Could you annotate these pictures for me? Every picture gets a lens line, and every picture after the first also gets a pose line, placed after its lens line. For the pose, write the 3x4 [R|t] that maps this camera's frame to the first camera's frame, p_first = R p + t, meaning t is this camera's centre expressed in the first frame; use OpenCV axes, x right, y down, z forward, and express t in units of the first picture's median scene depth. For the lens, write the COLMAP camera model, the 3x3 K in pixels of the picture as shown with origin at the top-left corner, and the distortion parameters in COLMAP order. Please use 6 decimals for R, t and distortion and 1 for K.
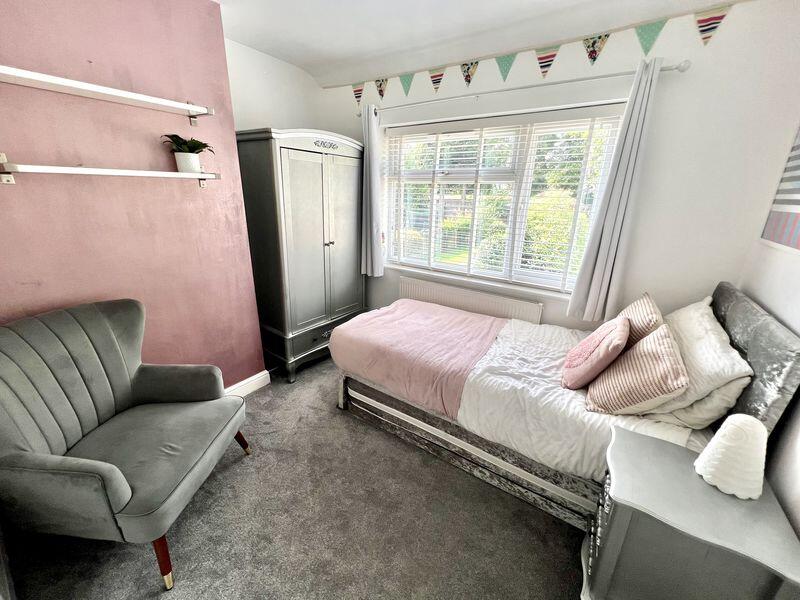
lens RADIAL K [[320.3, 0, 398.2], [0, 320.3, 299.3], [0, 0, 1]] dist [0.000623, 0.000202]
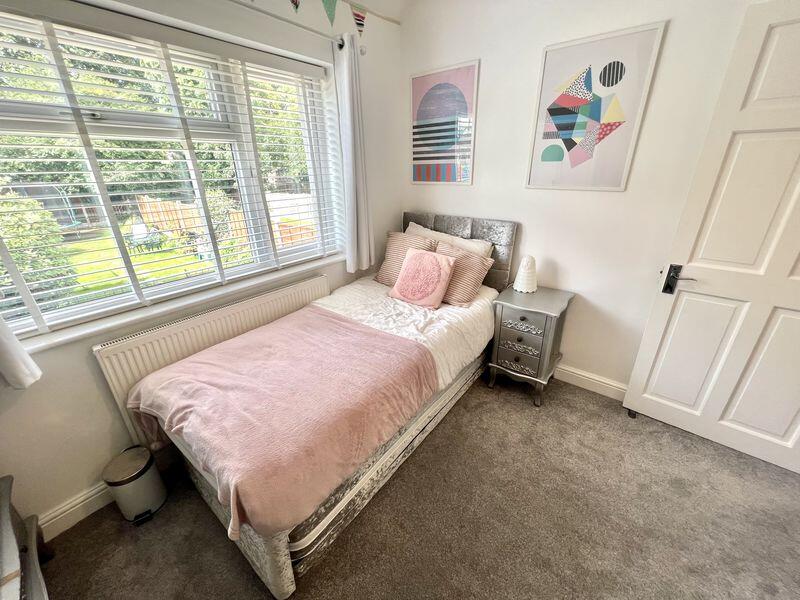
lens RADIAL K [[320.3, 0, 398.3], [0, 320.3, 299.4], [0, 0, 1]] dist [0.000623, 0.000202]
pose [[0.056537, -0.406038, 0.912106, -0.486281], [0.333416, 0.868798, 0.366092, -0.213338], [-0.941083, 0.283413, 0.184499, 0.676300]]
